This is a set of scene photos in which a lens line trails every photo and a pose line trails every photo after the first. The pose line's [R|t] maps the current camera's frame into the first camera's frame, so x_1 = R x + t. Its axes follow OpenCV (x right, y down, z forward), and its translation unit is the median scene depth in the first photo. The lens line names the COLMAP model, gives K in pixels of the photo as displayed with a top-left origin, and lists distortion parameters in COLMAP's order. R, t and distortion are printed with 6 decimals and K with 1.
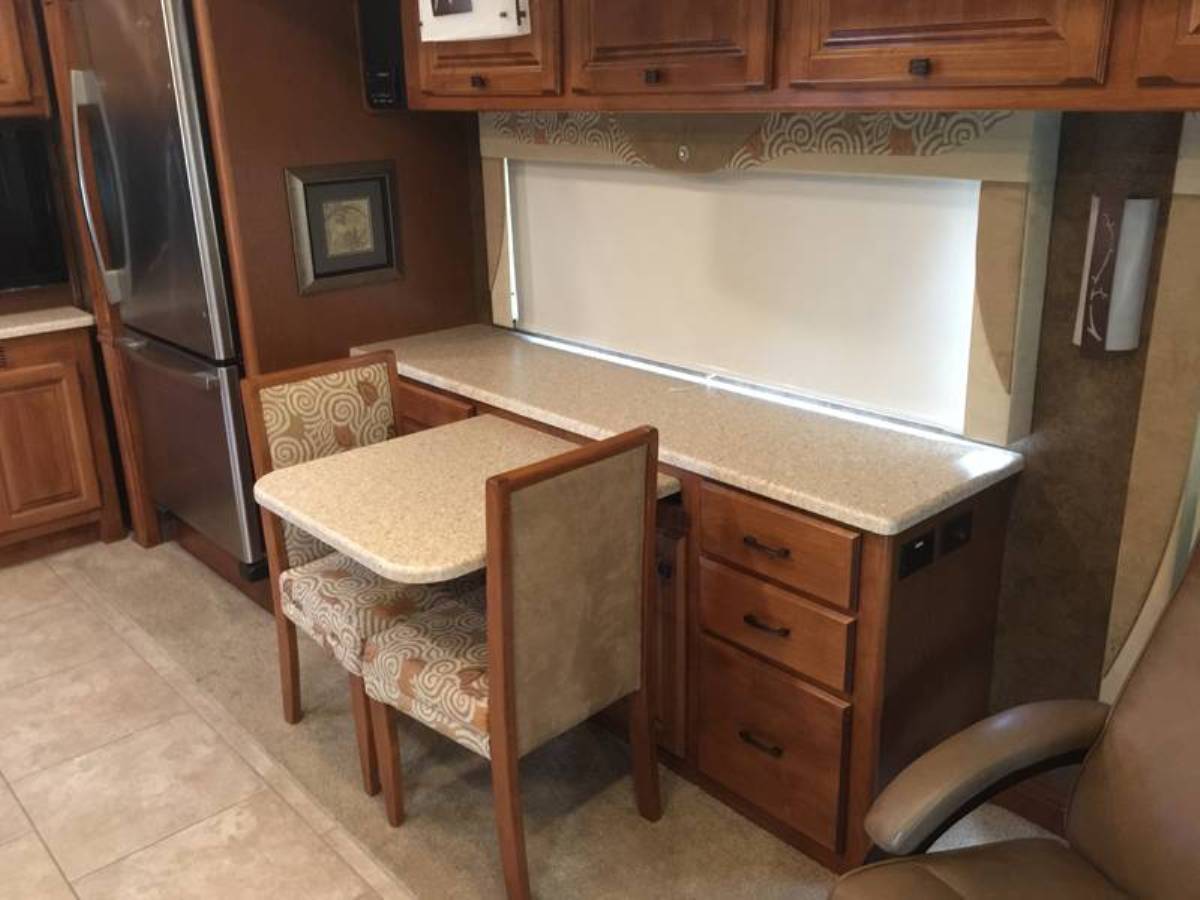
lens RADIAL K [[1036.2, 0, 595.1], [0, 1036.2, 443.8], [0, 0, 1]] dist [0.090028, -0.131659]
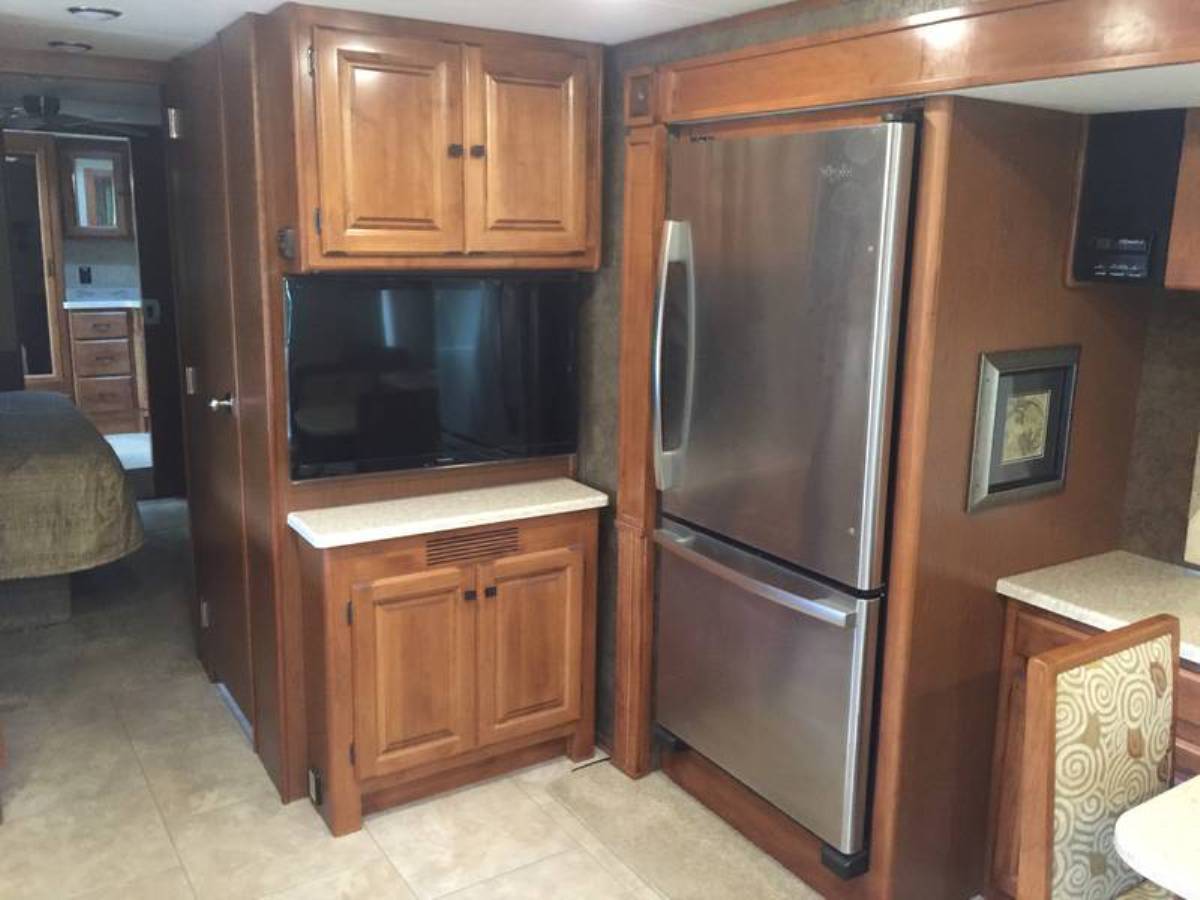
lens RADIAL K [[1036.2, 0, 595.1], [0, 1036.2, 443.8], [0, 0, 1]] dist [0.090028, -0.131659]
pose [[0.984801, 0.072002, -0.158059, -0.548226], [-0.090794, 0.989198, -0.115080, -0.100136], [0.148066, 0.127682, 0.980701, 0.252208]]
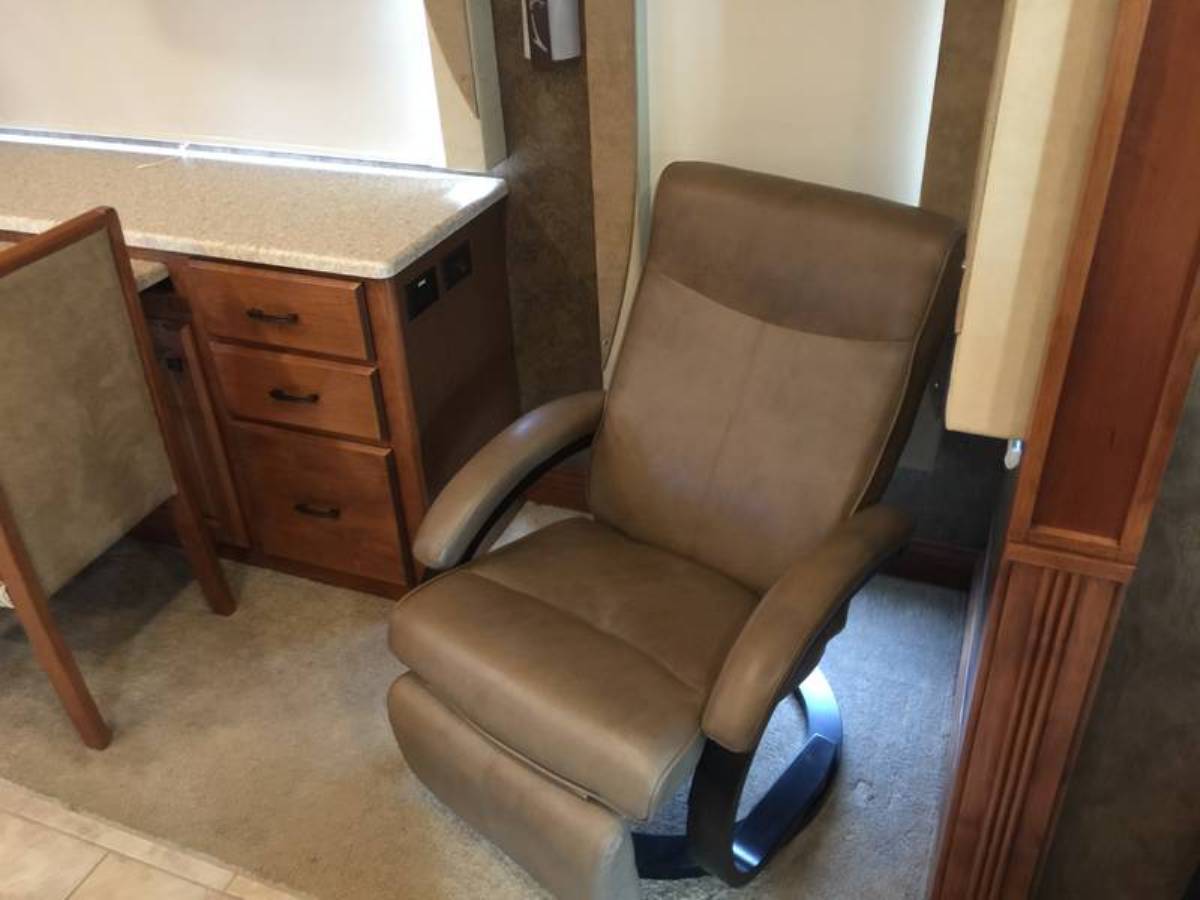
lens RADIAL K [[1036.2, 0, 595.1], [0, 1036.2, 443.8], [0, 0, 1]] dist [0.090028, -0.131659]
pose [[0.894953, -0.248108, 0.370813, 0.040852], [0.162458, 0.955280, 0.247079, 0.020233], [-0.415532, -0.160882, 0.895237, -0.000726]]
